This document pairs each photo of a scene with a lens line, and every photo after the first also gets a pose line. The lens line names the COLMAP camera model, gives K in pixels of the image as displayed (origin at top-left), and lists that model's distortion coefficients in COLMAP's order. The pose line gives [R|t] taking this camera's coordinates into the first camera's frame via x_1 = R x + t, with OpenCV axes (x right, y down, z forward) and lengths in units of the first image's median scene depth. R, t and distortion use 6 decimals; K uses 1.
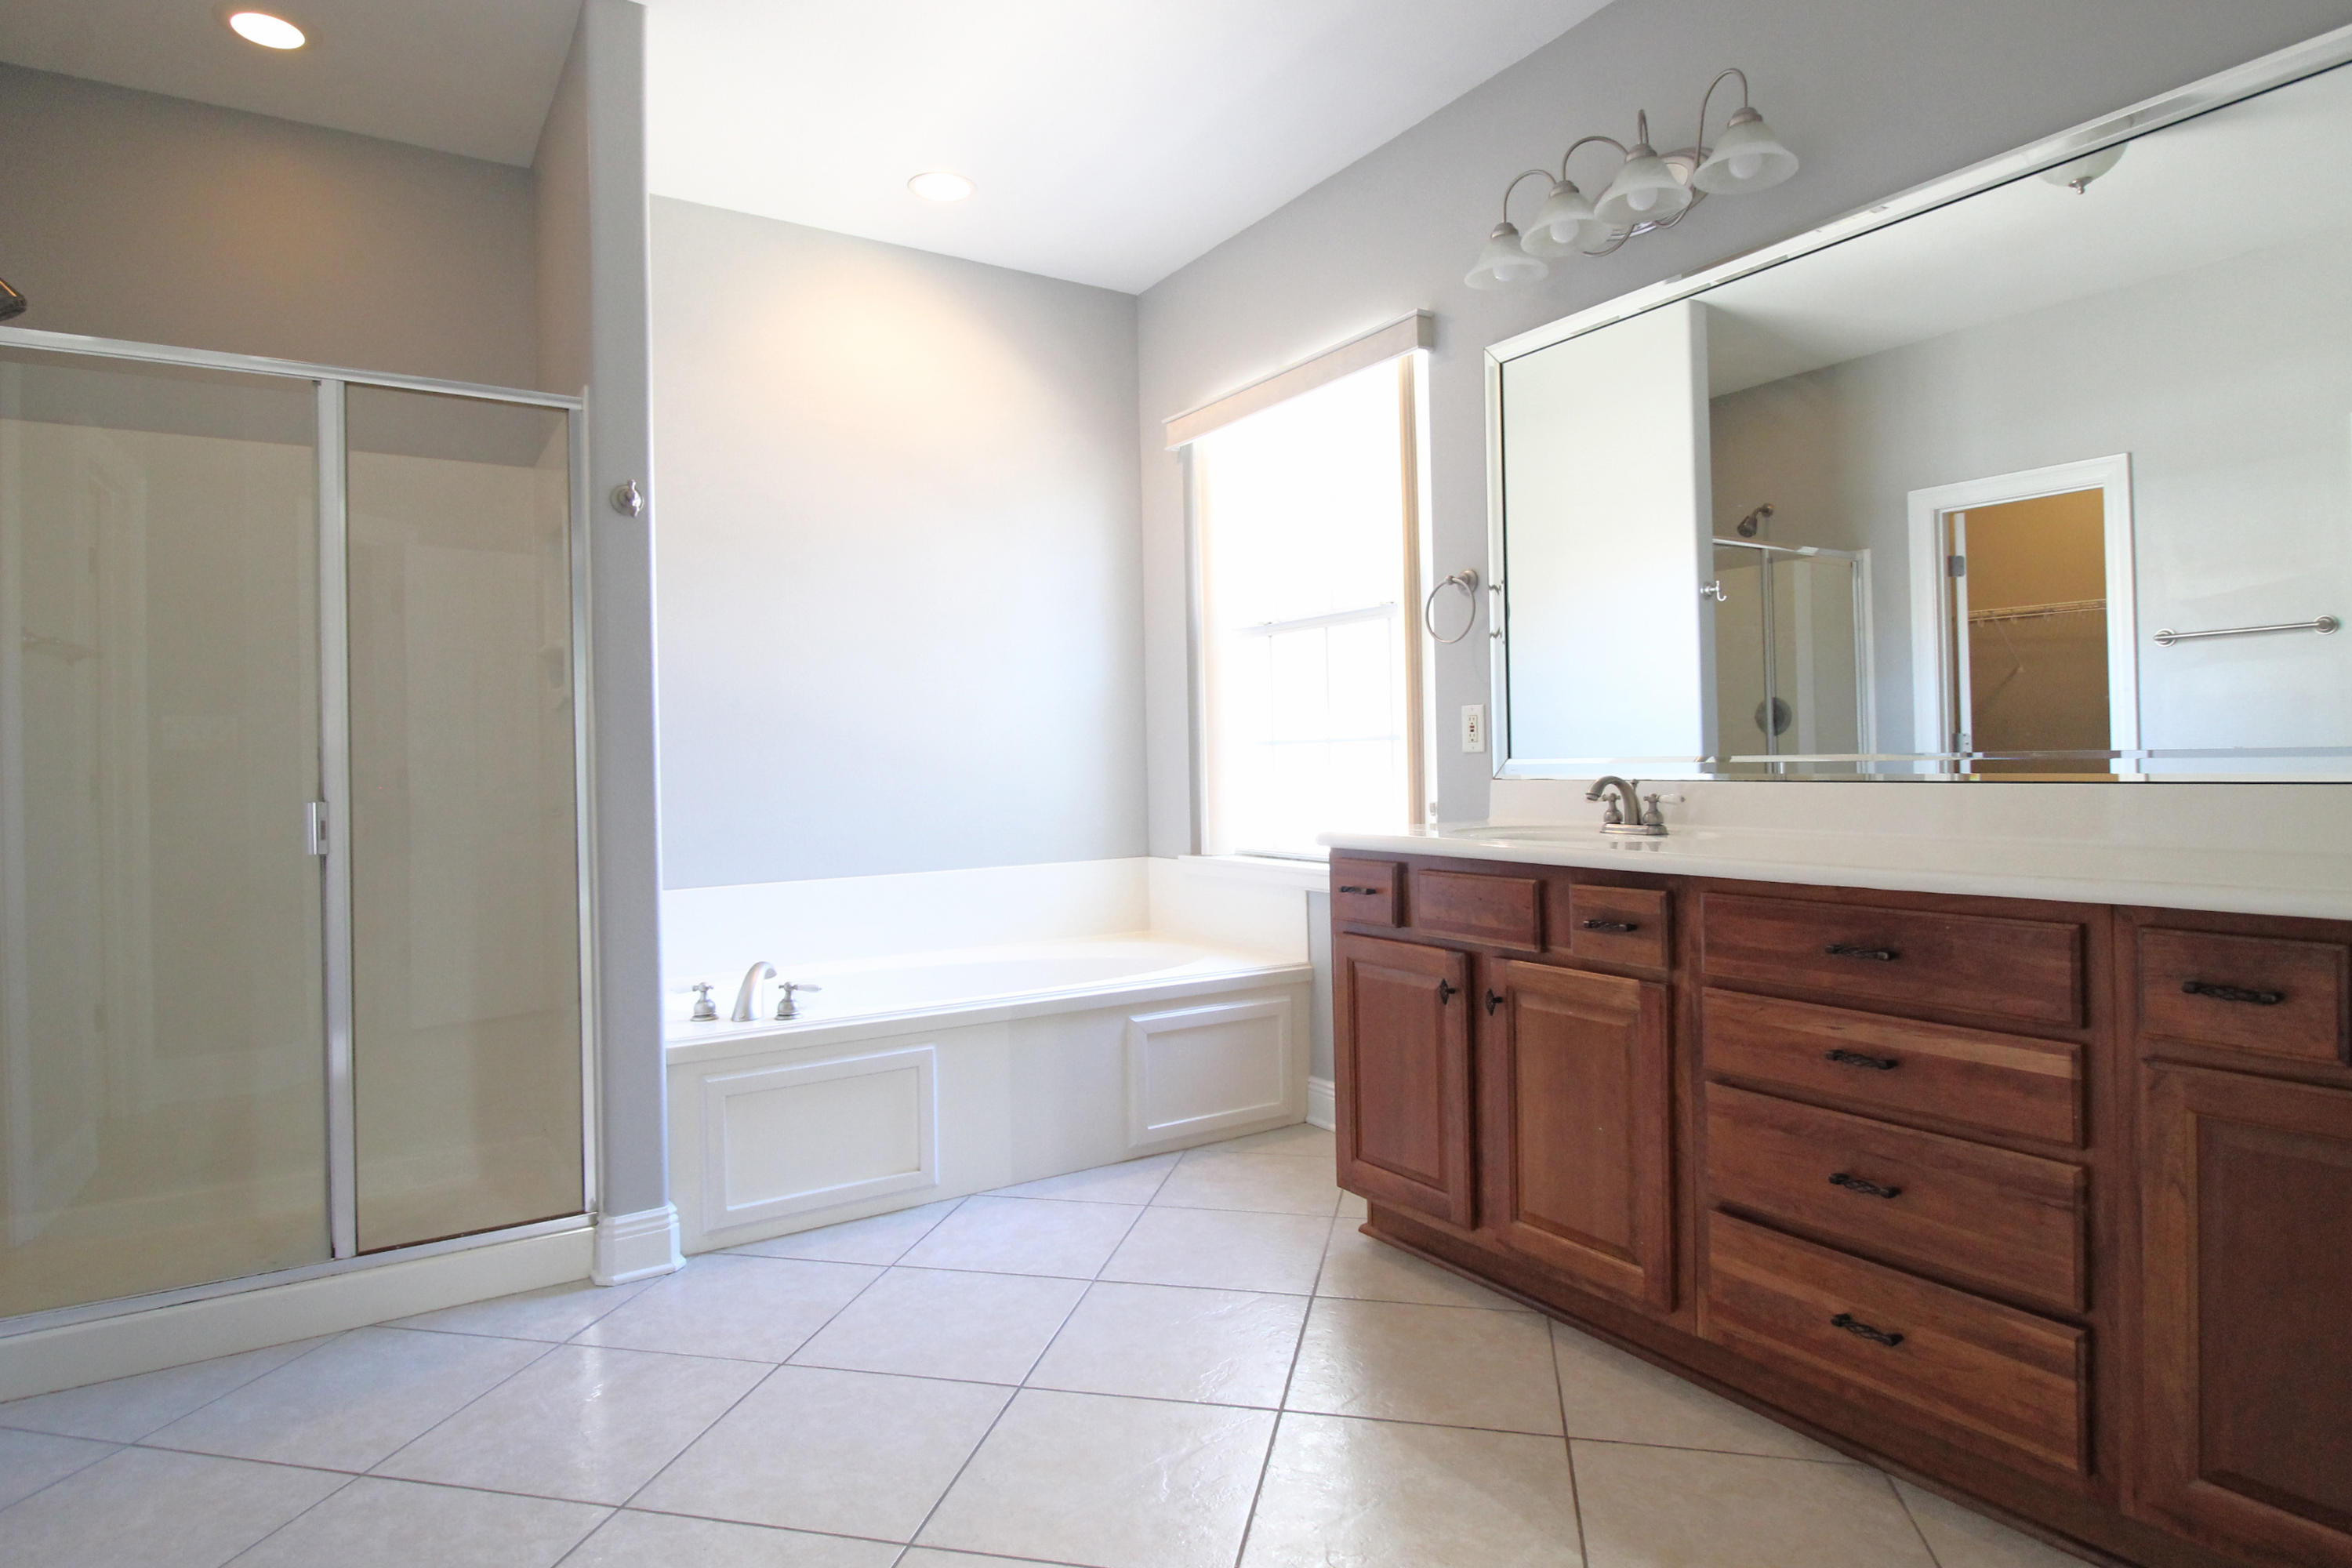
lens RADIAL K [[1273.5, 0, 1172.2], [0, 1273.5, 776.8], [0, 0, 1]] dist [0.000917, -0.001533]
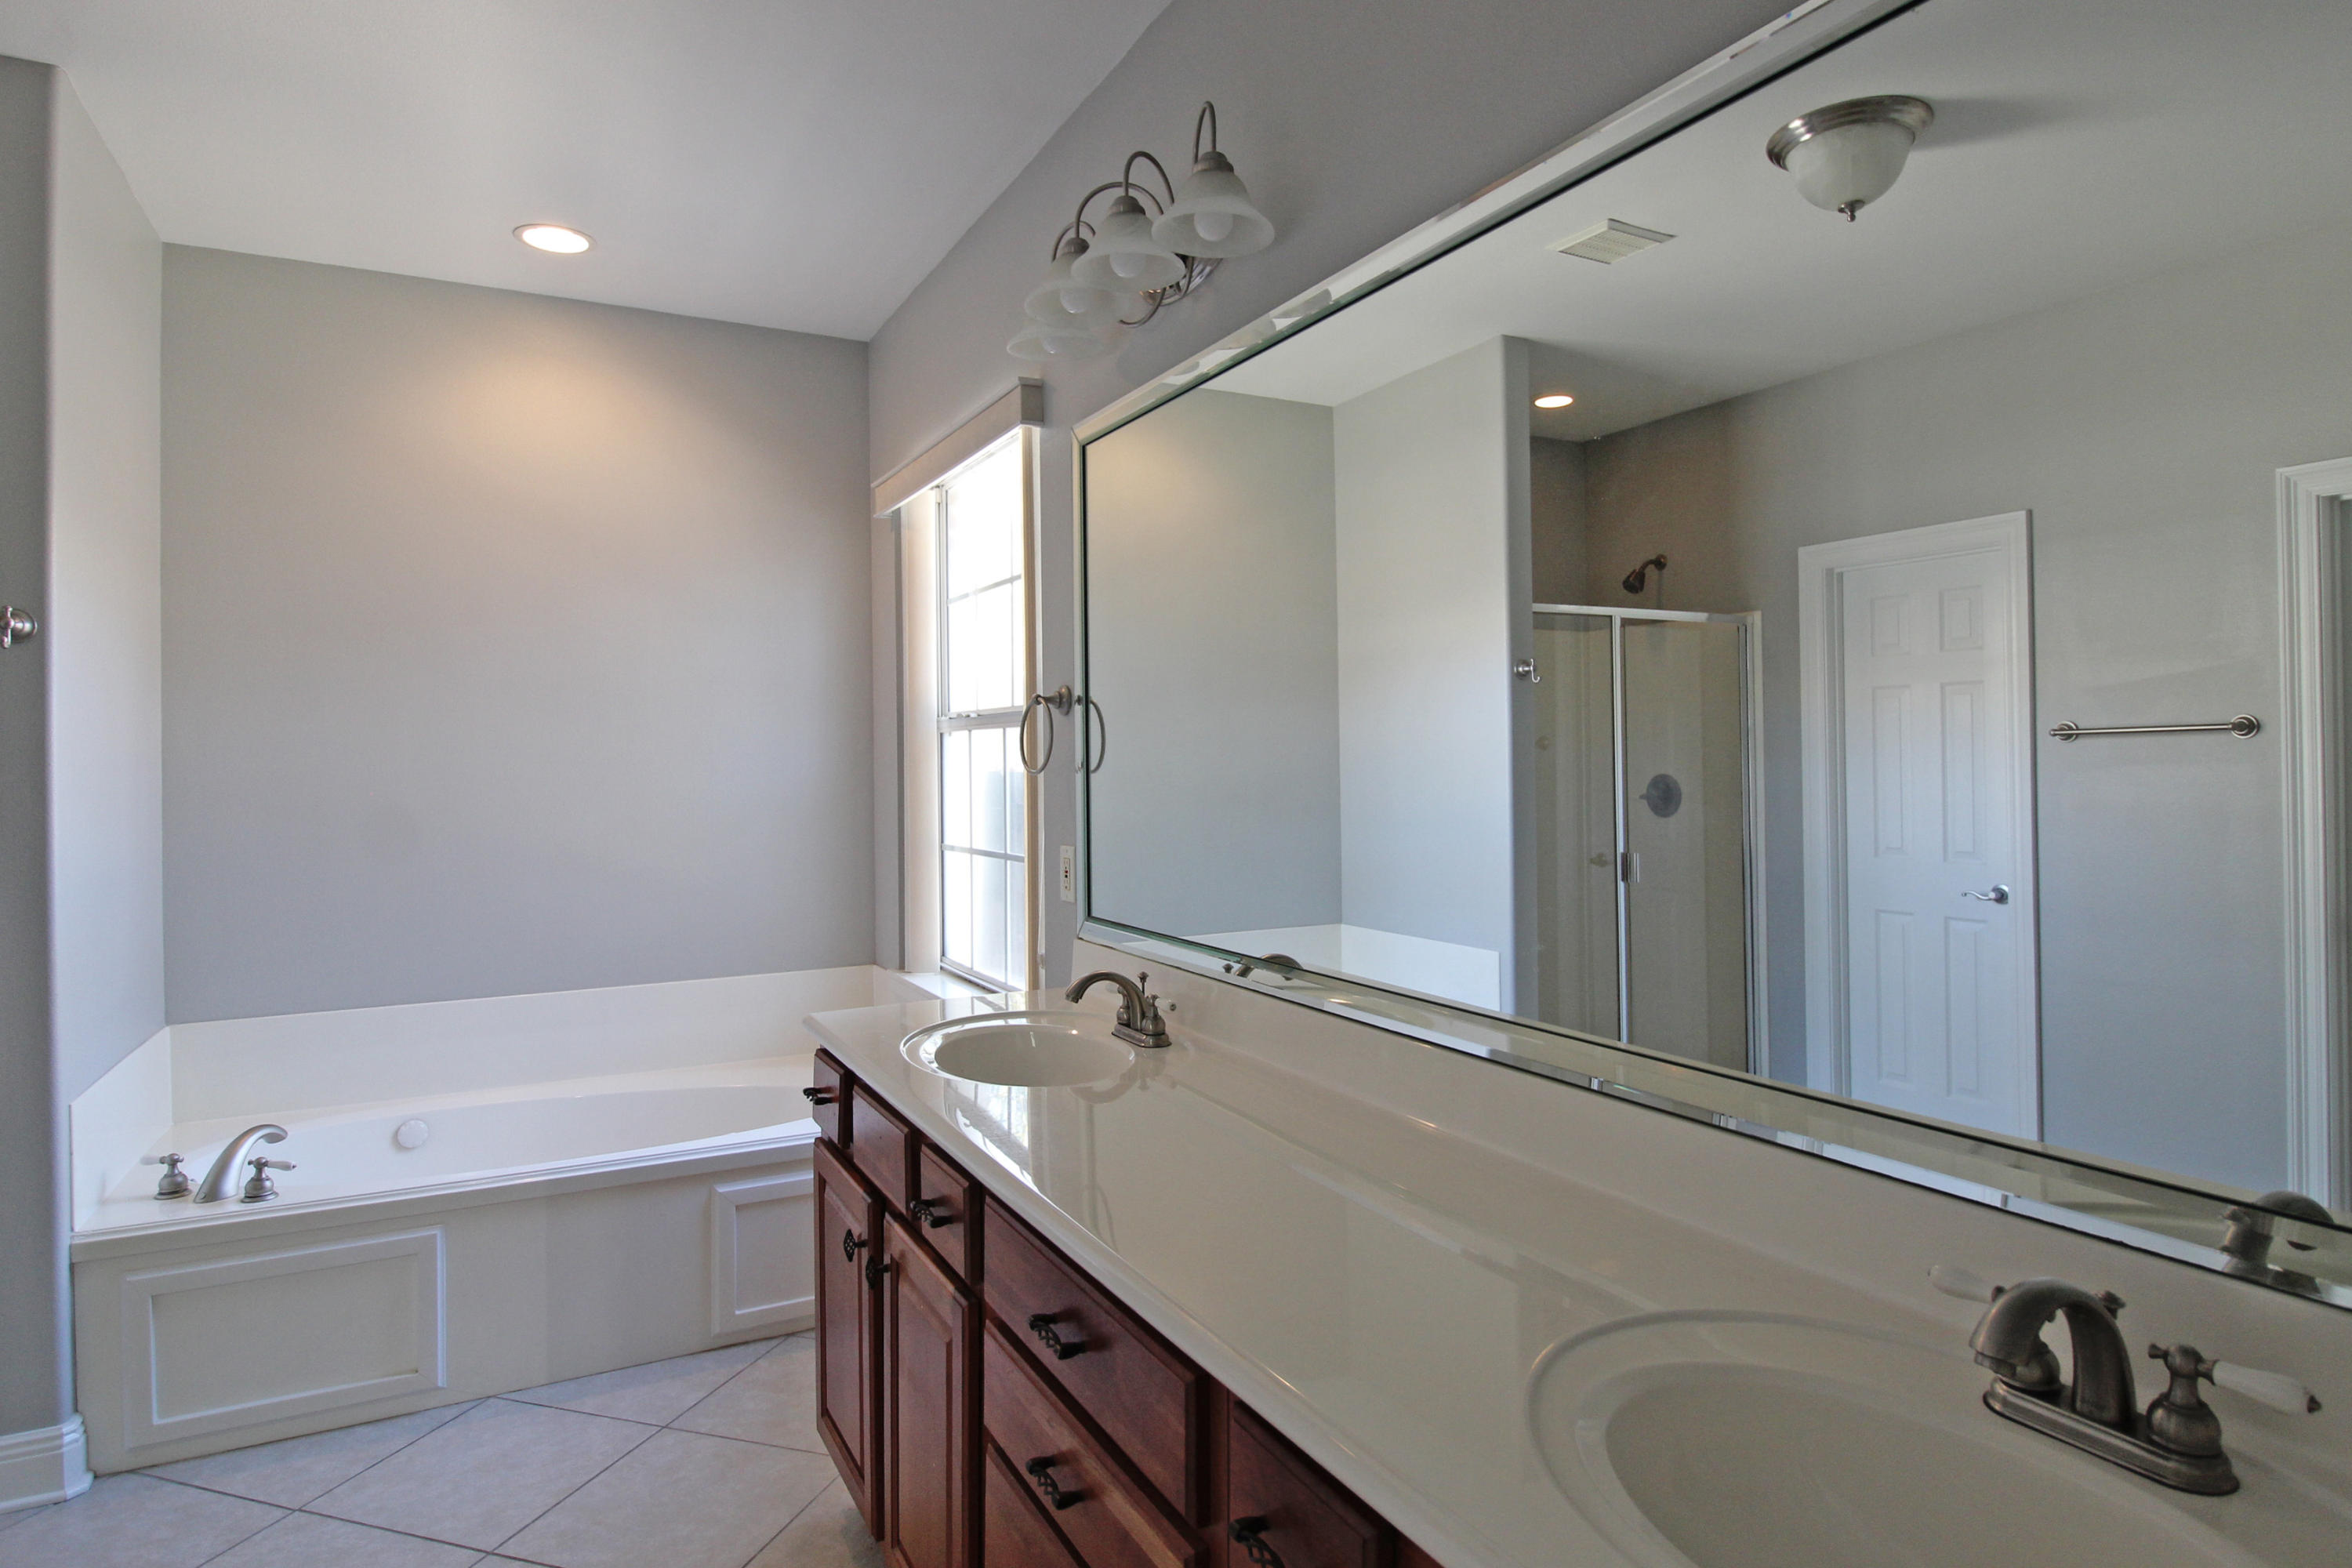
lens RADIAL K [[1303.1, 0, 1178.4], [0, 1303.1, 779.6], [0, 0, 1]] dist [-0.001372, -0.002792]
pose [[0.996651, 0.011479, -0.080963, 0.380111], [-0.011357, 0.999934, 0.001975, -0.103862], [0.080980, -0.001049, 0.996715, 0.143333]]
